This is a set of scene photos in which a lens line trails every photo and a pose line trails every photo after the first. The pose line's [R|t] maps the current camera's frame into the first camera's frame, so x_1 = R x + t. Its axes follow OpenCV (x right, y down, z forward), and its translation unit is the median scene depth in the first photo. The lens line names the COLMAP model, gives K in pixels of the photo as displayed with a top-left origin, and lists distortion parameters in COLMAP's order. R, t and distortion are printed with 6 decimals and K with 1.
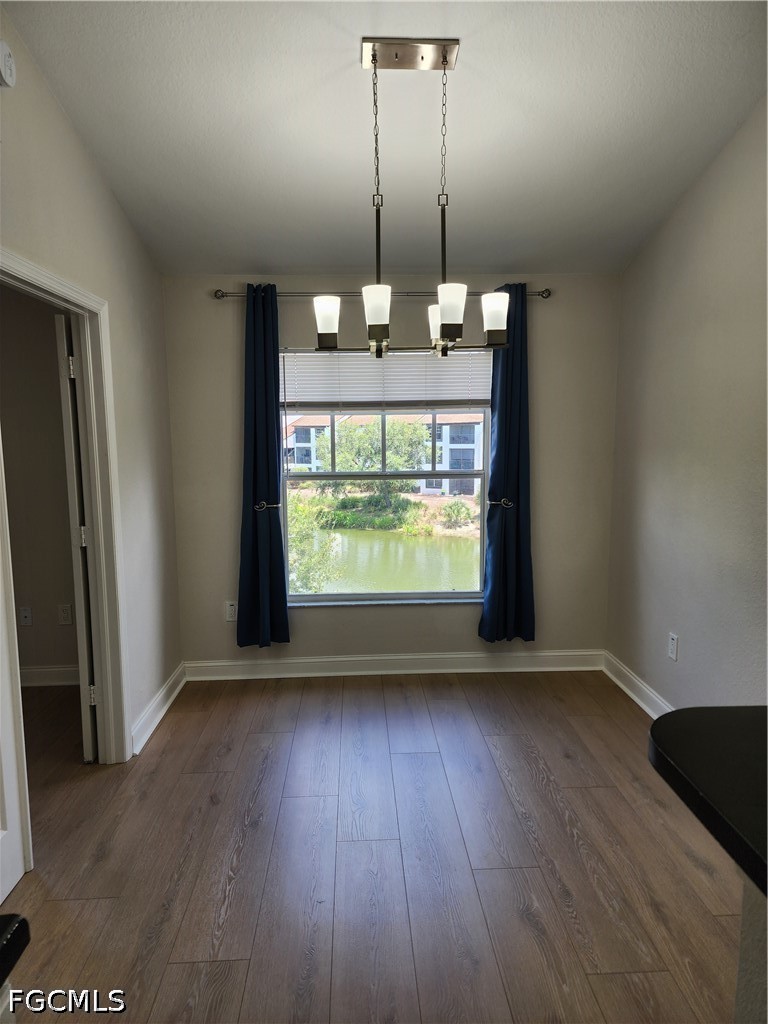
lens RADIAL K [[682.3, 0, 382.6], [0, 682.3, 519.3], [0, 0, 1]] dist [0.075059, -0.058726]
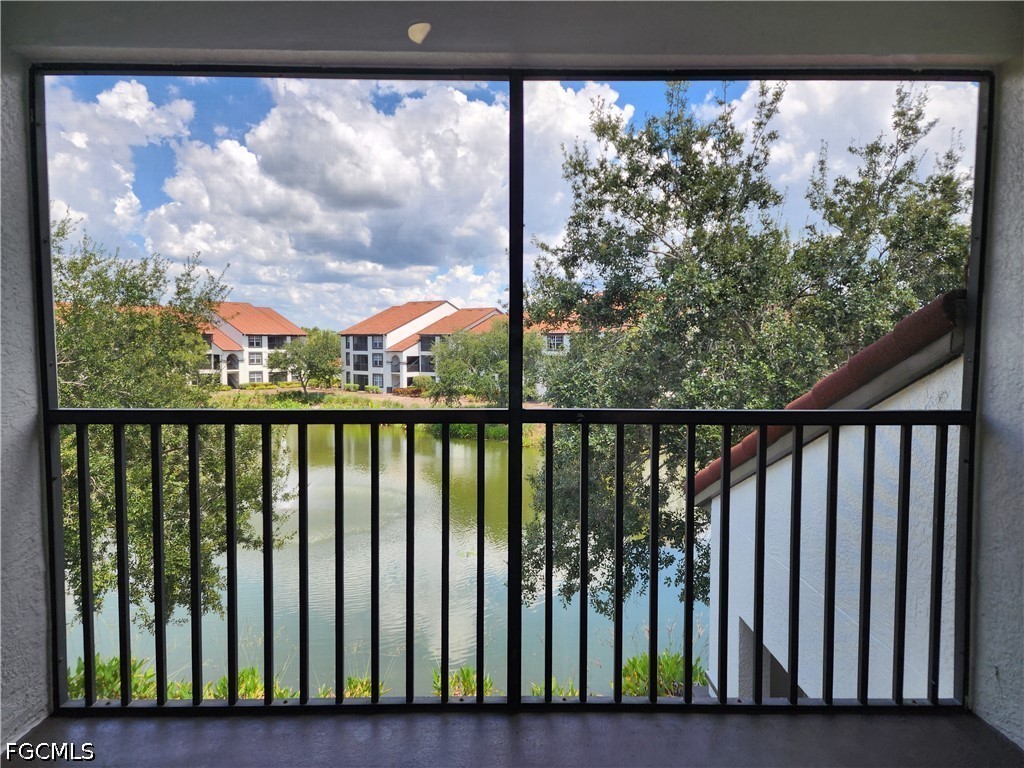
lens RADIAL K [[682.3, 0, 511.7], [0, 682.3, 393.8], [0, 0, 1]] dist [0.075059, -0.058726]
pose [[0.999515, 0.010722, -0.029234, 0.827146], [-0.012248, 0.998544, -0.052529, -0.001719], [0.028628, 0.052861, 0.998191, 0.530749]]
